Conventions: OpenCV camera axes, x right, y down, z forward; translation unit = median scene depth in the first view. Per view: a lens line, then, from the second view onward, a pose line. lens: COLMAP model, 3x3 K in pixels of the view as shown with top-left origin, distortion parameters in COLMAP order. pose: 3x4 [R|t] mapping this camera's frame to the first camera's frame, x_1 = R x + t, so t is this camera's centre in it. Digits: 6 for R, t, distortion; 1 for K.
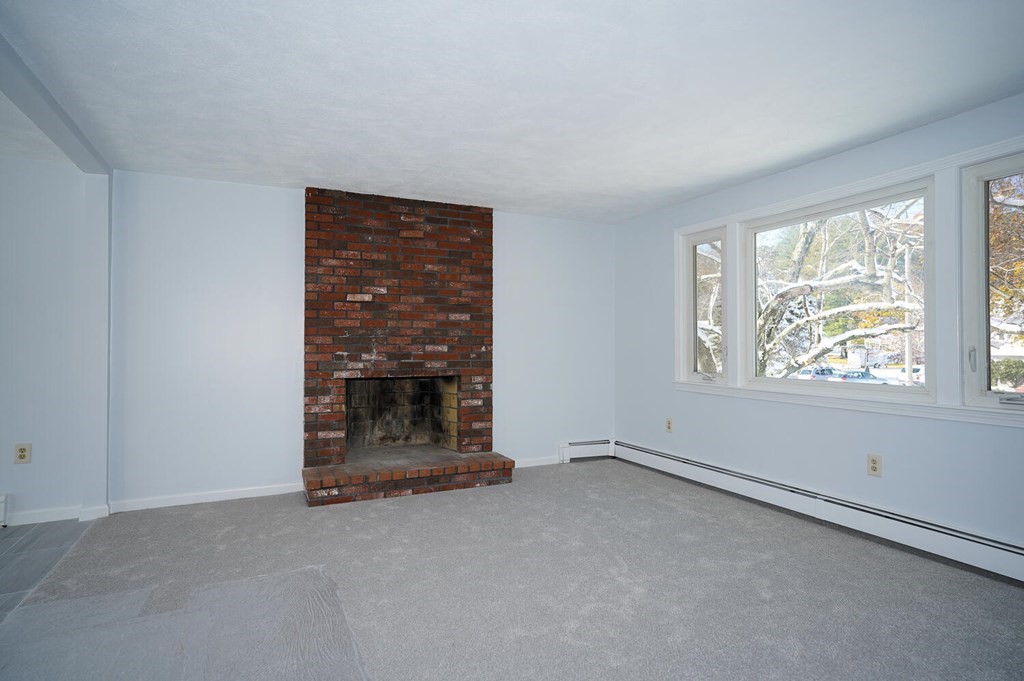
lens RADIAL K [[550.8, 0, 514.4], [0, 550.8, 335.5], [0, 0, 1]] dist [-0.002829, 0.000522]
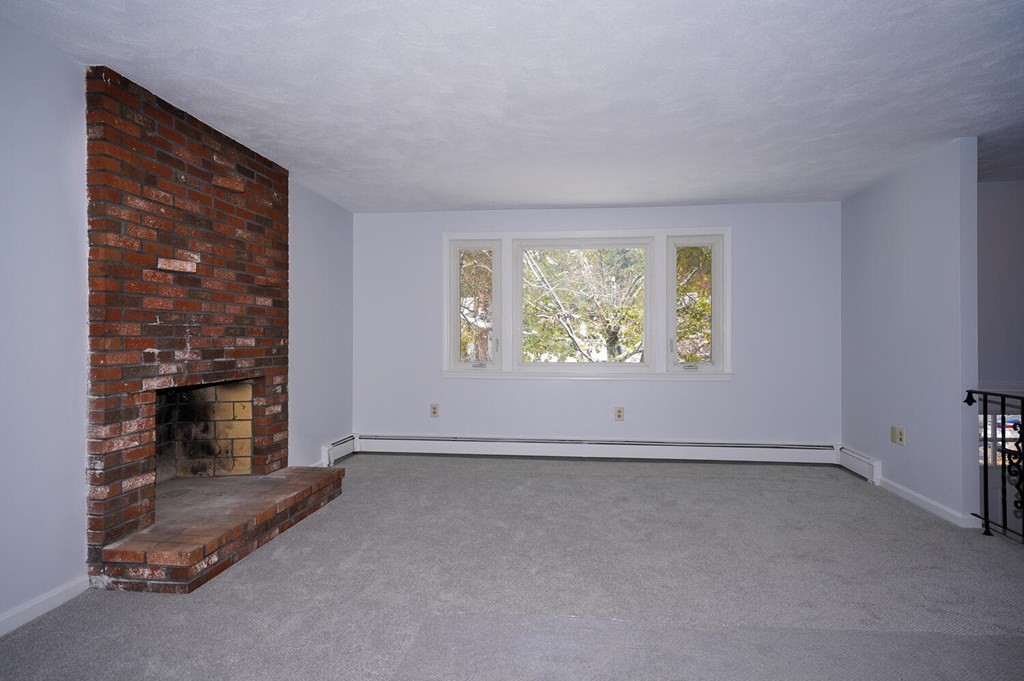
lens RADIAL K [[550.8, 0, 514.4], [0, 550.8, 335.5], [0, 0, 1]] dist [-0.002829, 0.000522]
pose [[0.536607, 0.002474, 0.843828, -0.601653], [-0.013274, 0.999897, 0.005509, 0.005806], [-0.843728, -0.014157, 0.536585, 0.297902]]
